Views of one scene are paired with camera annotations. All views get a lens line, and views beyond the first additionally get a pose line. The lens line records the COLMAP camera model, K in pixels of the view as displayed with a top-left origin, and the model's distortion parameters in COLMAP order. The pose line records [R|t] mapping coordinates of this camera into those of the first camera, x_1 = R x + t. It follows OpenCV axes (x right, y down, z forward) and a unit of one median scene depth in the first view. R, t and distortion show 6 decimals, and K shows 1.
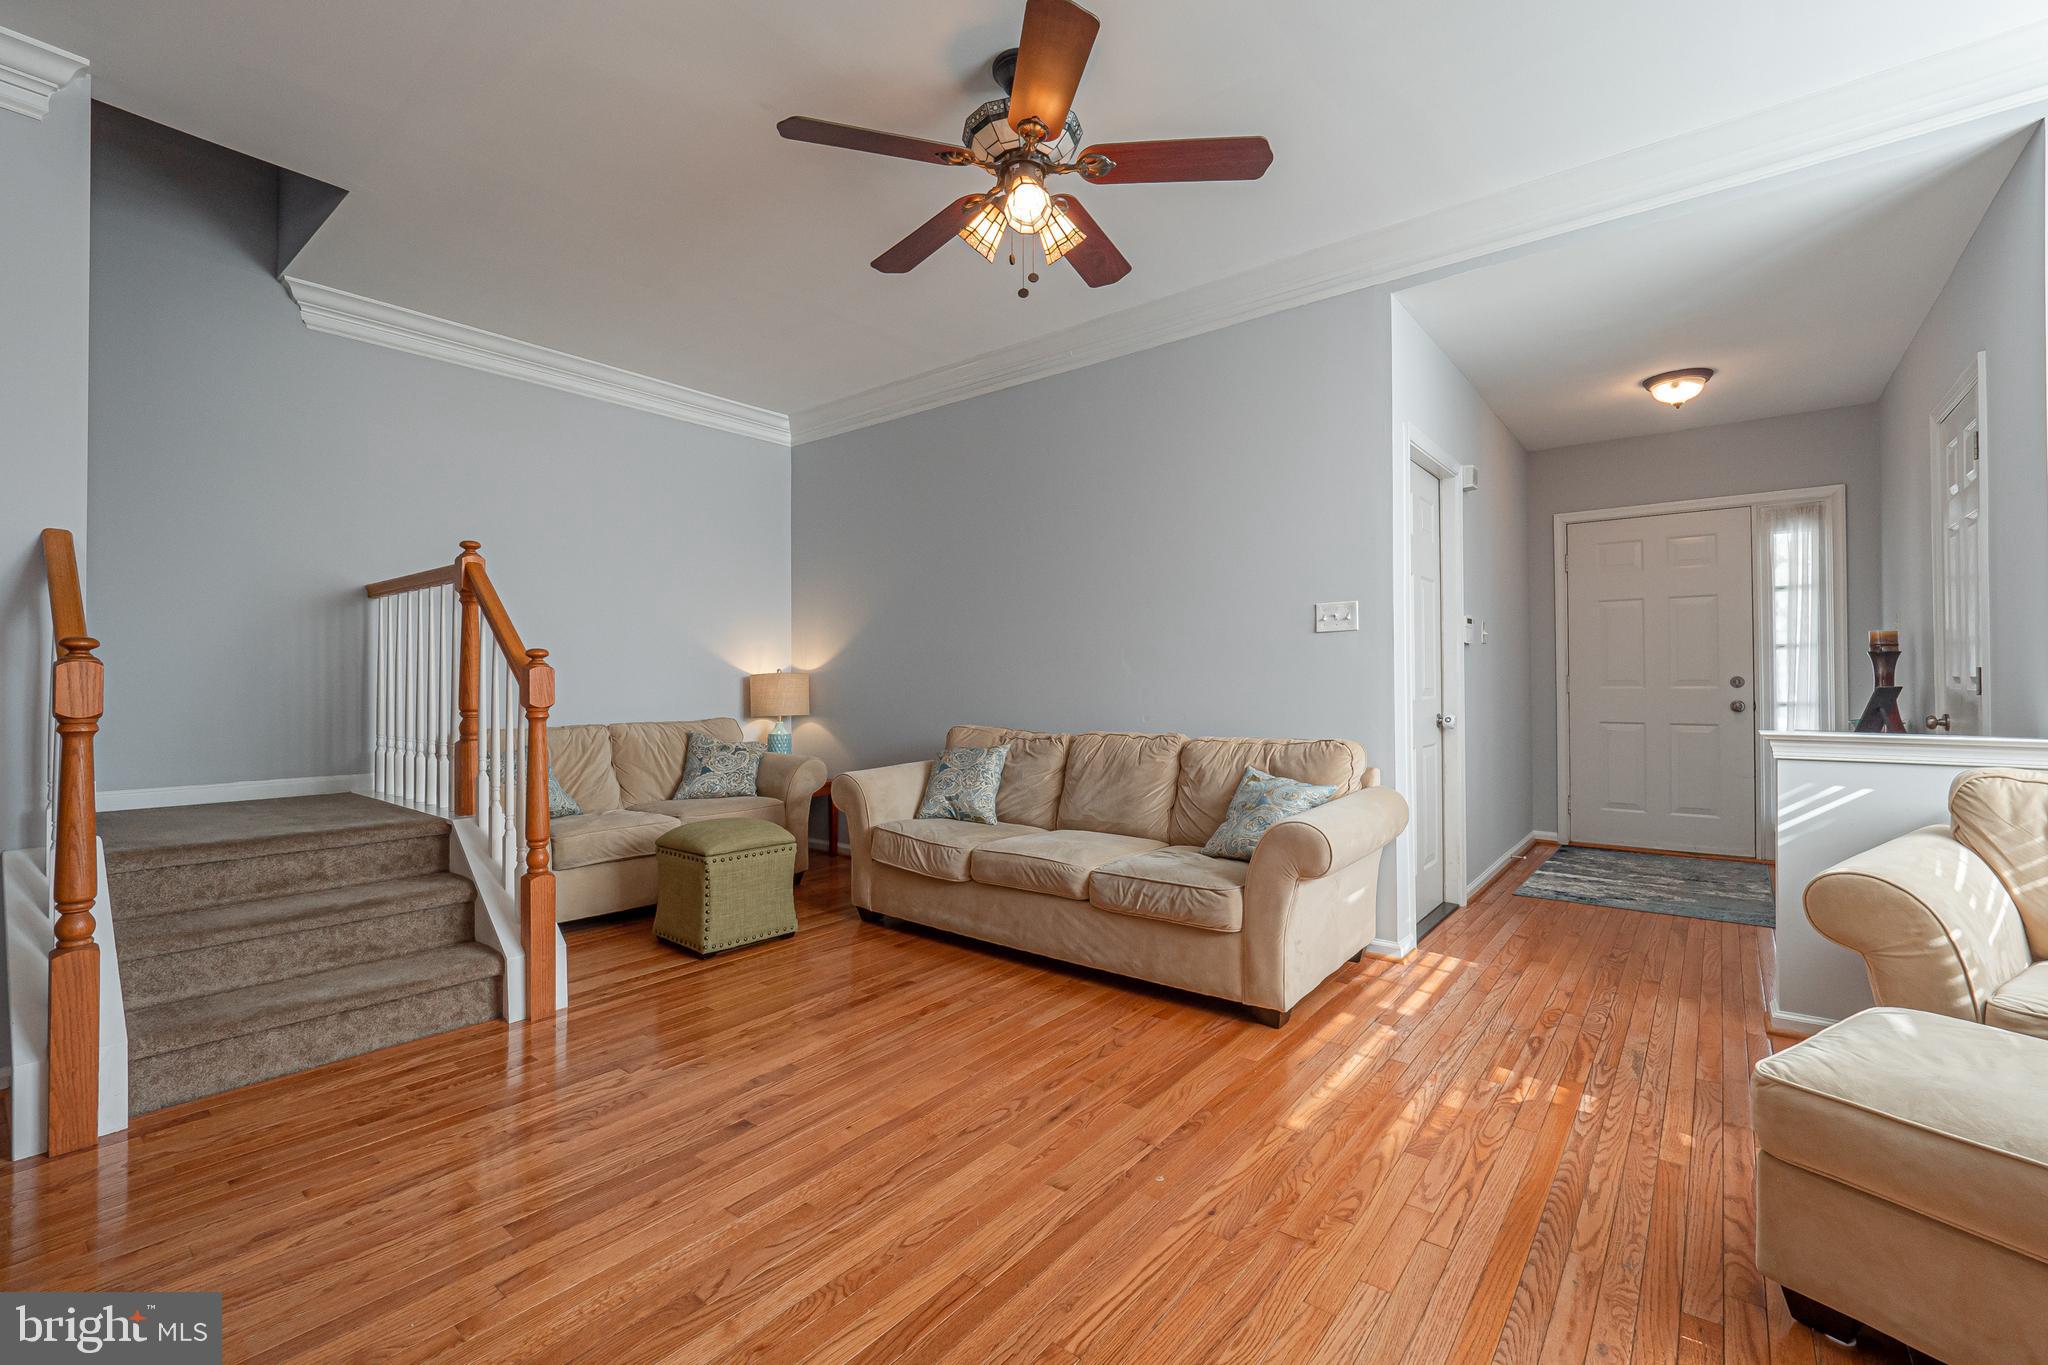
lens RADIAL K [[864.6, 0, 1027.6], [0, 864.6, 668.7], [0, 0, 1]] dist [-0.006765, -0.004033]
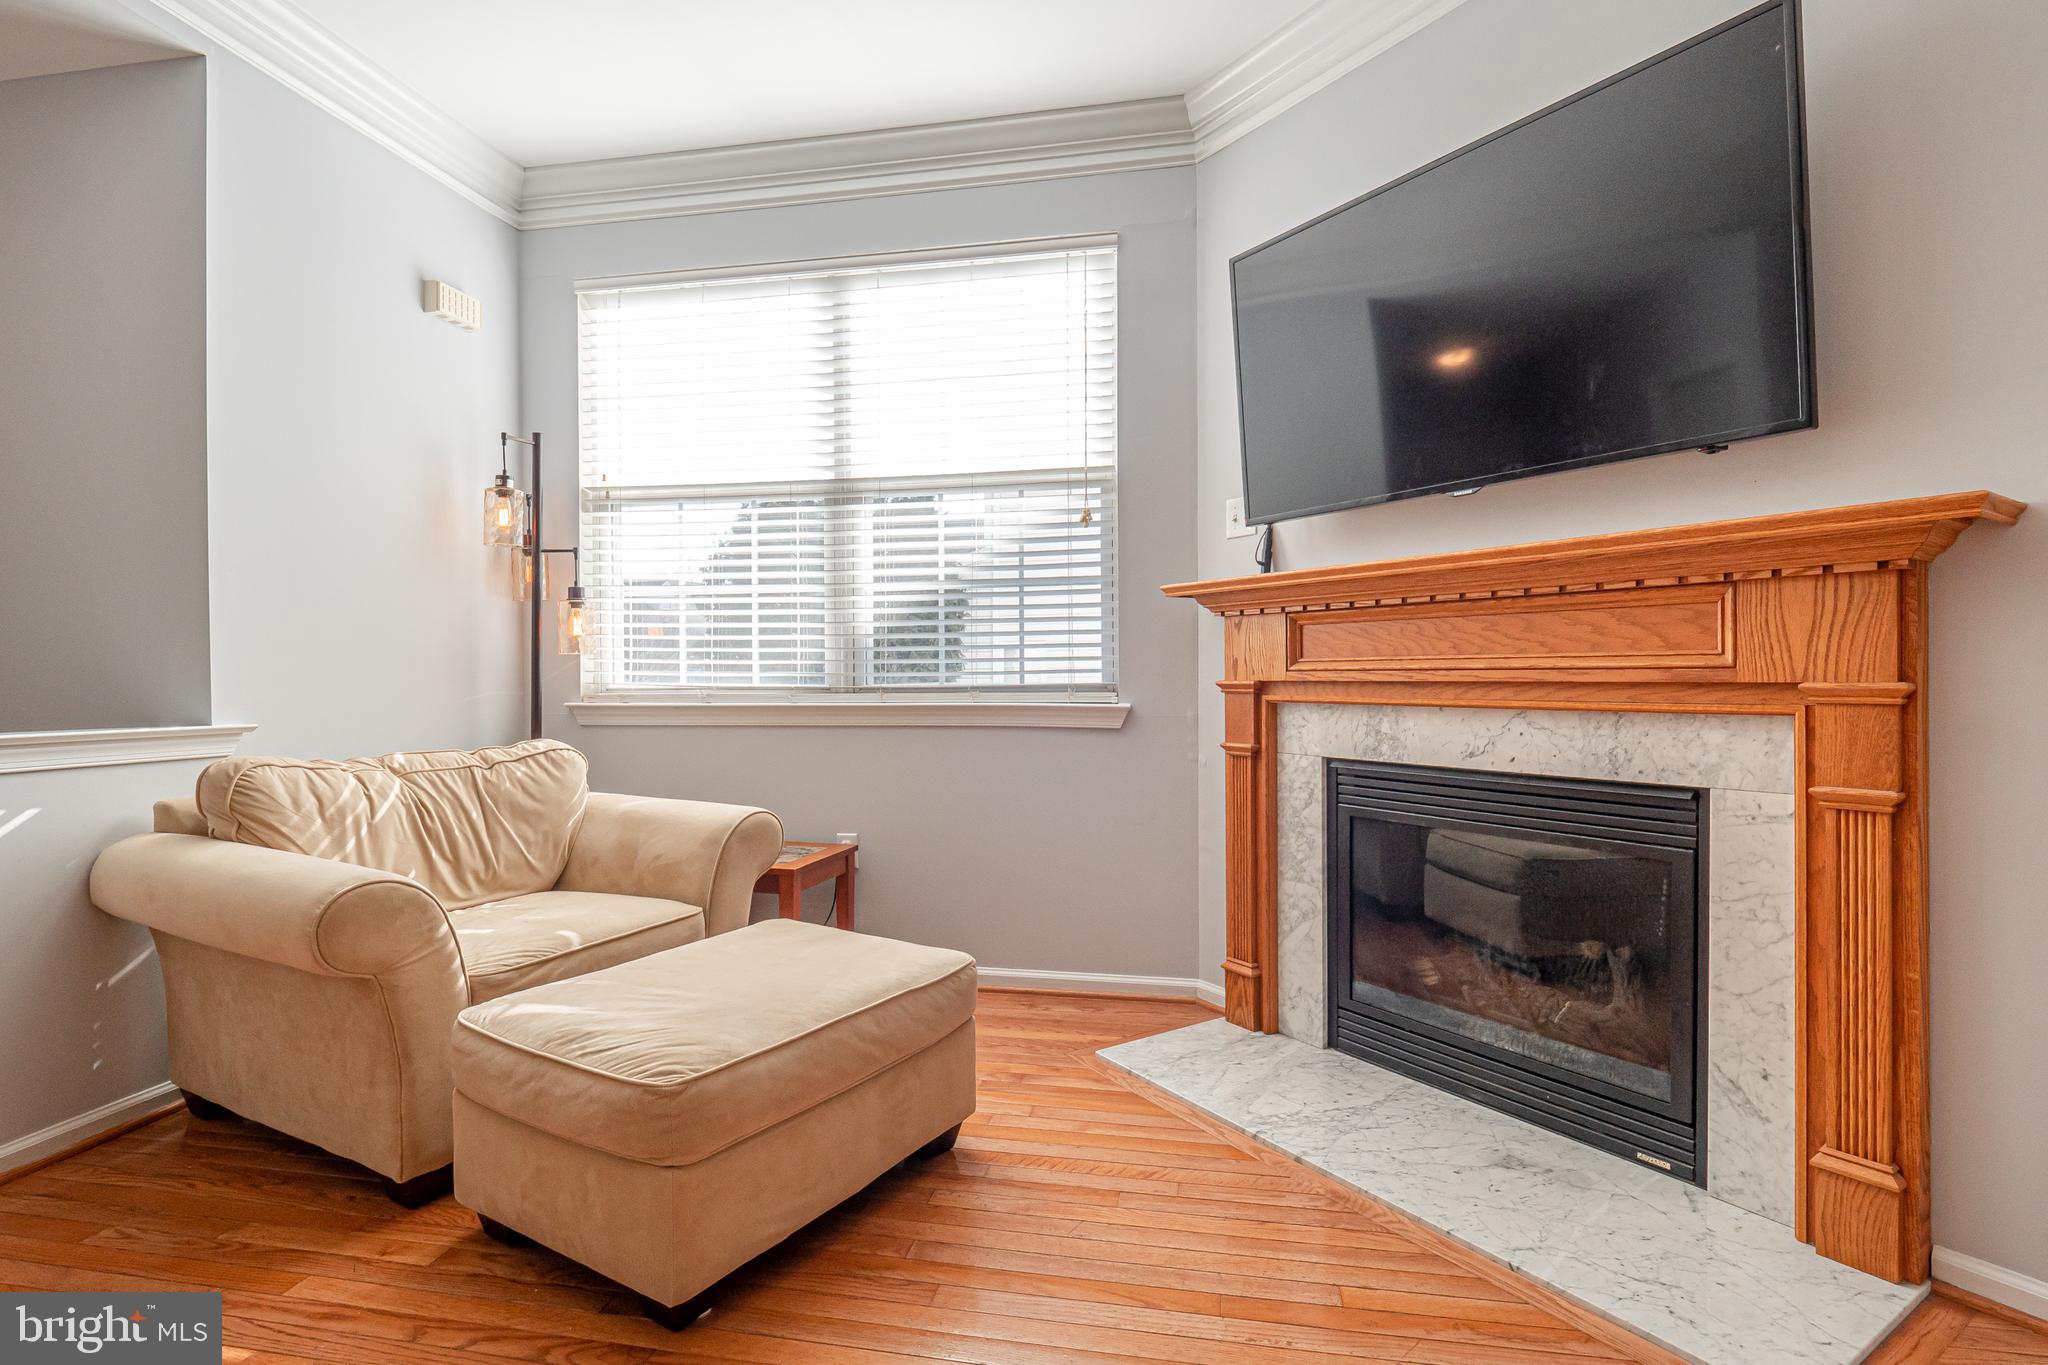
lens RADIAL K [[953.9, 0, 1073.7], [0, 953.9, 677.9], [0, 0, 1]] dist [0.001709, -0.001430]
pose [[-0.522802, 0.001860, 0.852452, -0.094499], [-0.004598, 0.999977, -0.005002, 0.021343], [-0.852442, -0.006534, -0.522781, 0.464699]]
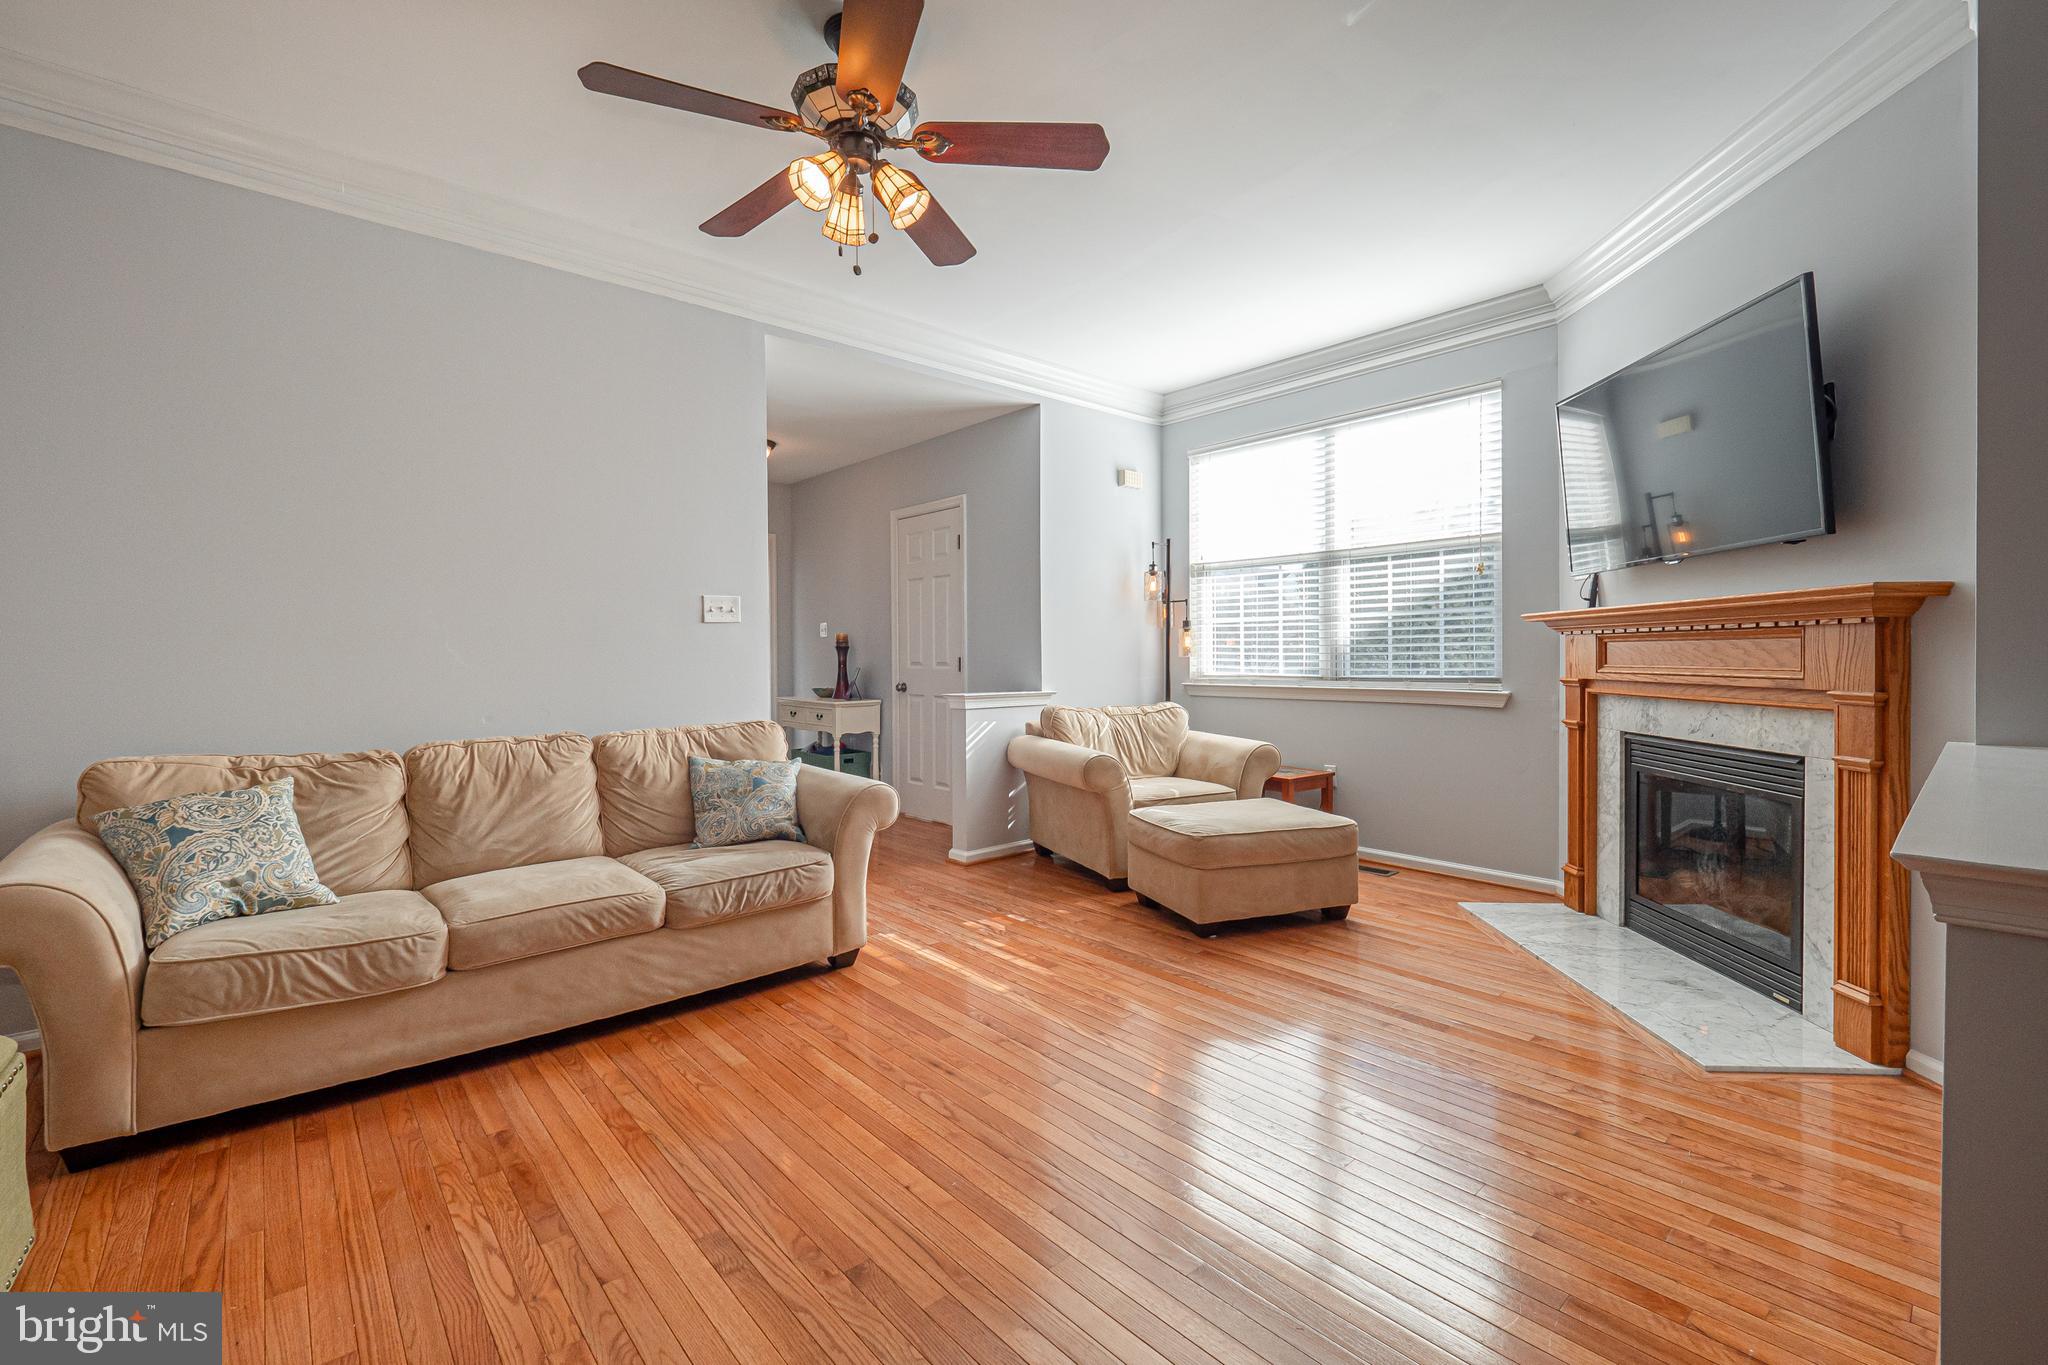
lens RADIAL K [[864.6, 0, 997.5], [0, 864.6, 669.5], [0, 0, 1]] dist [-0.006765, -0.004033]
pose [[0.188045, -0.014136, 0.982059, -0.605306], [-0.004014, 0.999877, 0.015161, -0.001905], [-0.982152, -0.006793, 0.187965, 0.436993]]
